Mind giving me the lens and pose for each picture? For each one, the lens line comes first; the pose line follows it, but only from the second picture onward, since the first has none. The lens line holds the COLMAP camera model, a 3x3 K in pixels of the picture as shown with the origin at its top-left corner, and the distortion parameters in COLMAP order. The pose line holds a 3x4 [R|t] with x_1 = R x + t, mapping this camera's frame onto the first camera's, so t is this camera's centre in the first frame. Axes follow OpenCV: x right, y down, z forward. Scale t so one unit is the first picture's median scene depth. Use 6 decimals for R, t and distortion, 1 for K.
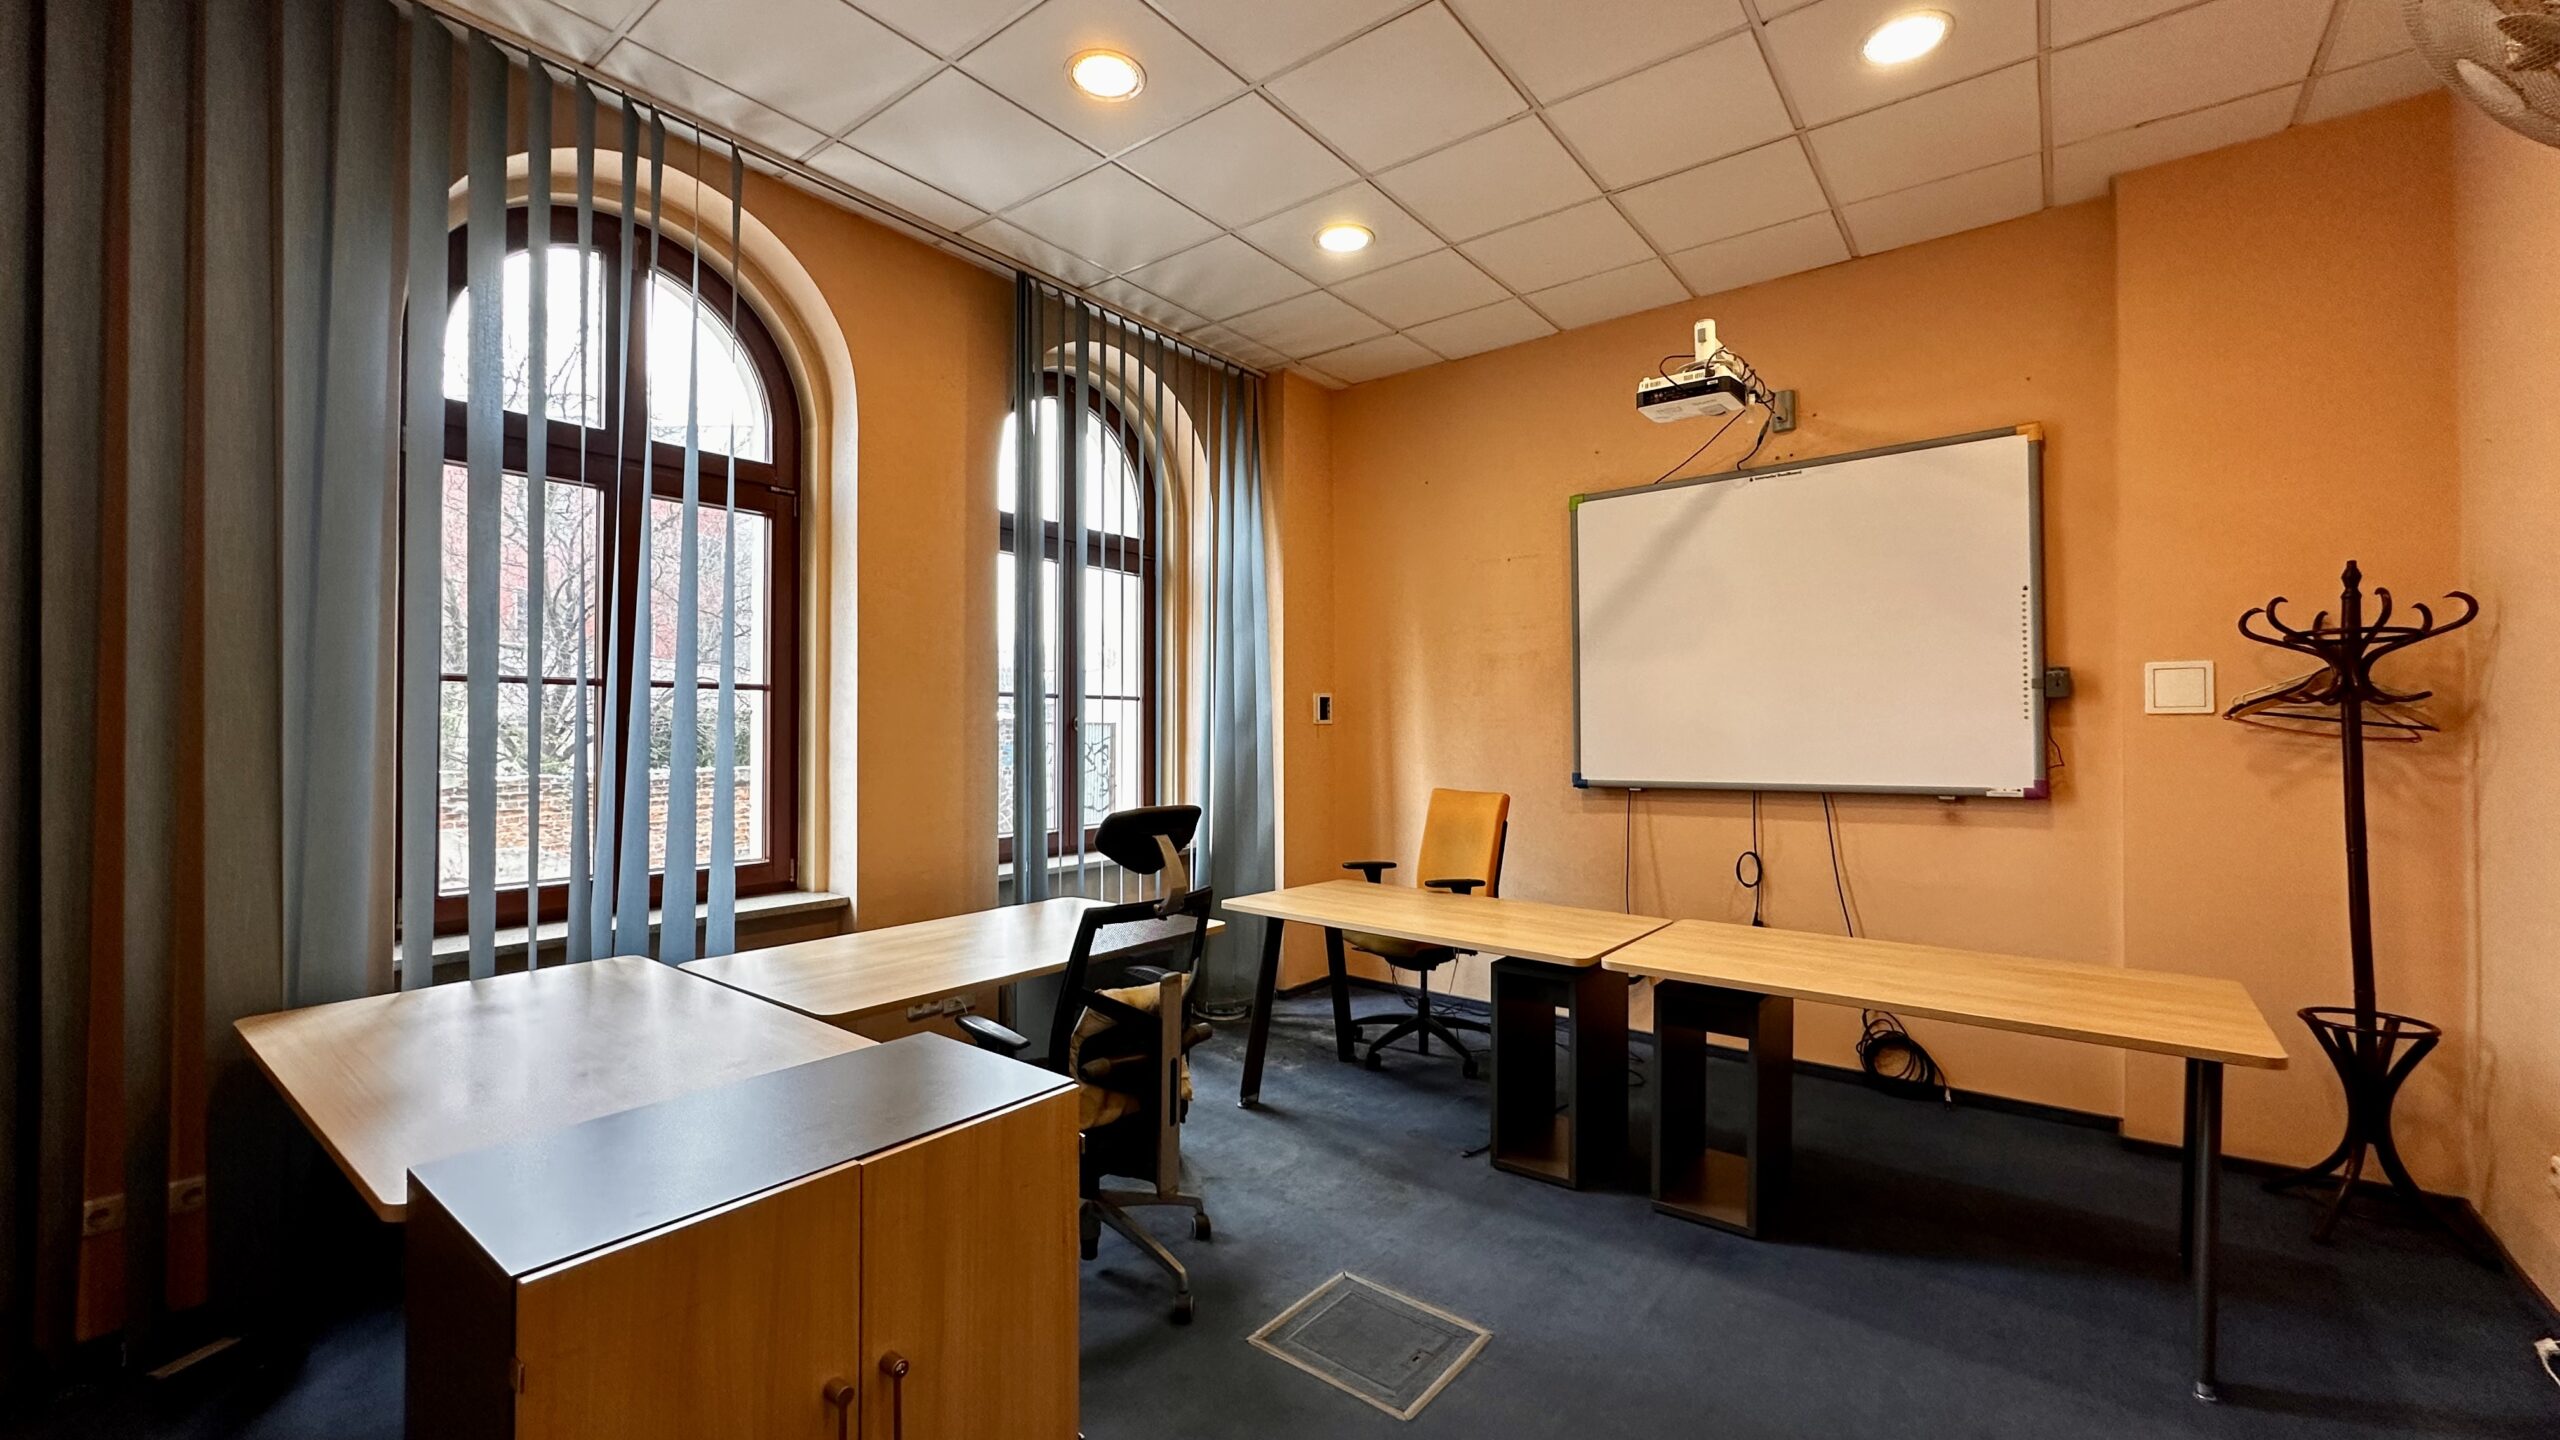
lens RADIAL K [[1019.8, 0, 1277.6], [0, 1019.8, 718.2], [0, 0, 1]] dist [-0.003206, -0.000371]
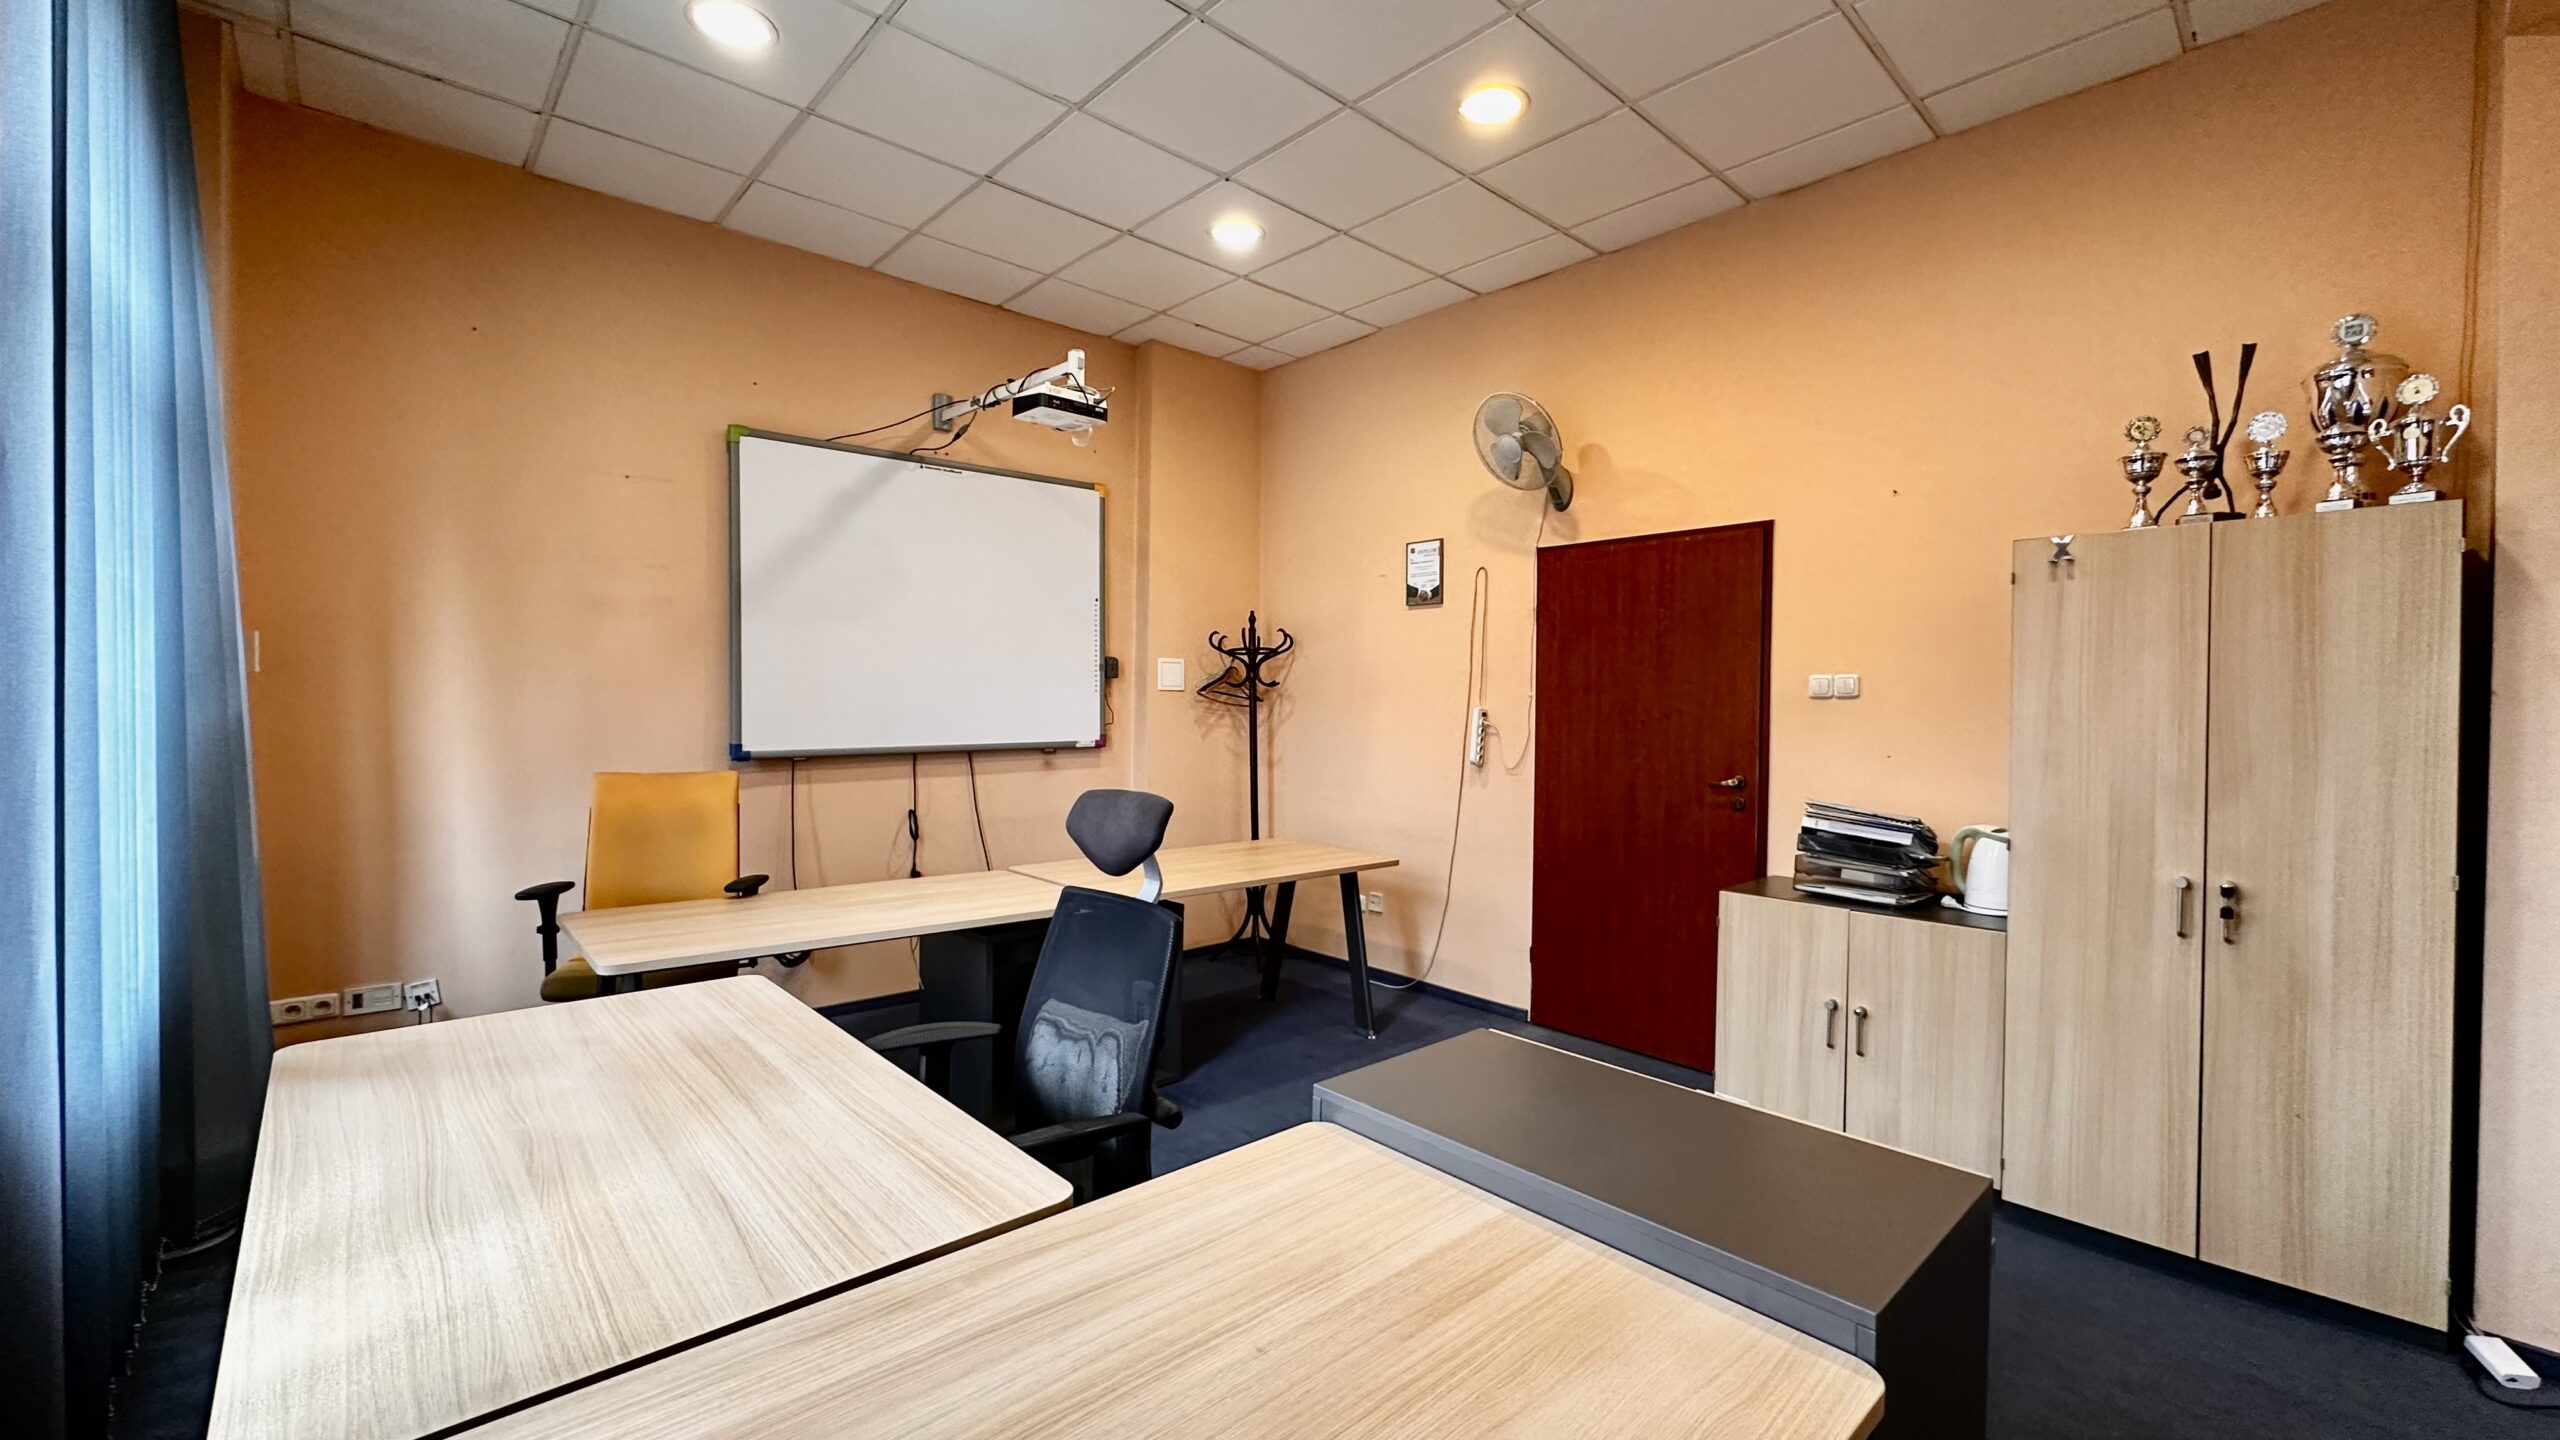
lens RADIAL K [[1019.8, 0, 1277.9], [0, 1019.8, 721.2], [0, 0, 1]] dist [-0.003206, -0.000371]
pose [[0.165832, -0.019779, 0.985956, -0.565496], [-0.023256, 0.999442, 0.023961, 0.002226], [-0.985880, -0.026903, 0.165280, 0.452869]]
